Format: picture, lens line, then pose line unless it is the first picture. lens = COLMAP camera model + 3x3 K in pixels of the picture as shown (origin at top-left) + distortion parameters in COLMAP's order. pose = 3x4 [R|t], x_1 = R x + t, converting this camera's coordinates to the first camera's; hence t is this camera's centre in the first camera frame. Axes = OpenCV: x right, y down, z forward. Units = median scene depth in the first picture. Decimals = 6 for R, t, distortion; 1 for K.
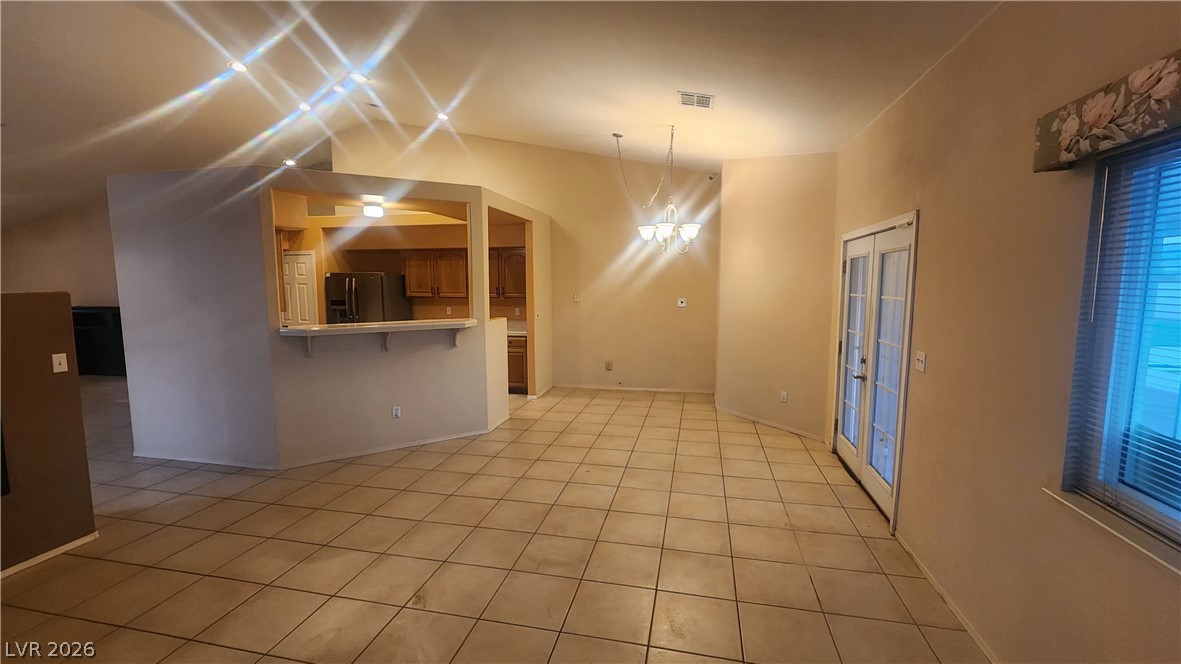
lens RADIAL K [[490.6, 0, 593.7], [0, 490.6, 330.4], [0, 0, 1]] dist [0.003475, 0.000703]
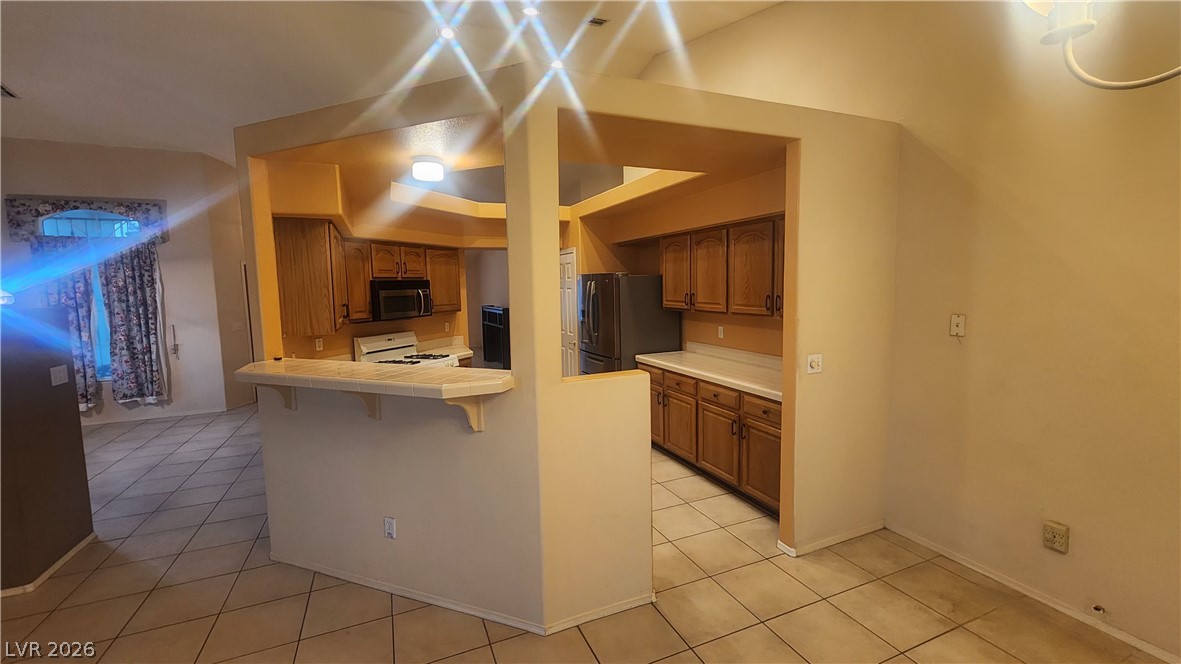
lens RADIAL K [[490.6, 0, 593.7], [0, 490.6, 330.4], [0, 0, 1]] dist [0.003475, 0.000703]
pose [[0.590820, 0.066625, -0.804048, 0.103495], [-0.065689, 0.997248, 0.034365, -0.056591], [0.804125, 0.032513, 0.593571, 0.551506]]
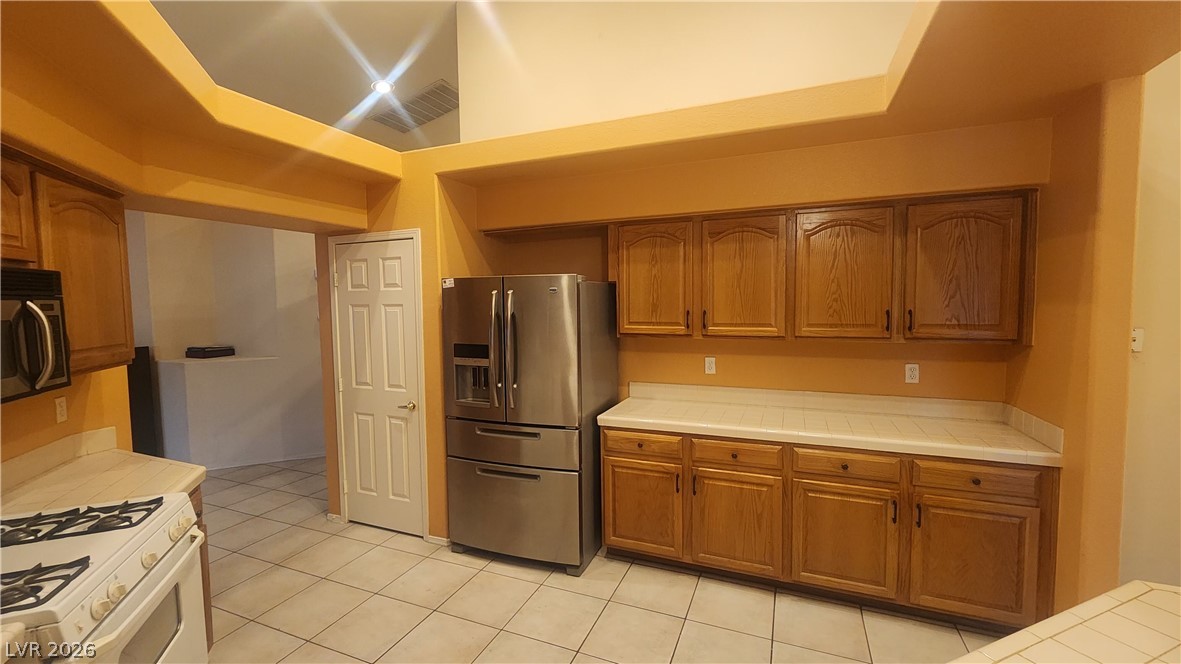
lens RADIAL K [[490.6, 0, 593.7], [0, 490.6, 330.4], [0, 0, 1]] dist [0.003475, 0.000703]
pose [[0.984958, -0.000531, -0.172792, -0.342648], [-0.007340, 0.998964, -0.044909, -0.054501], [0.172637, 0.045502, 0.983934, 0.603651]]
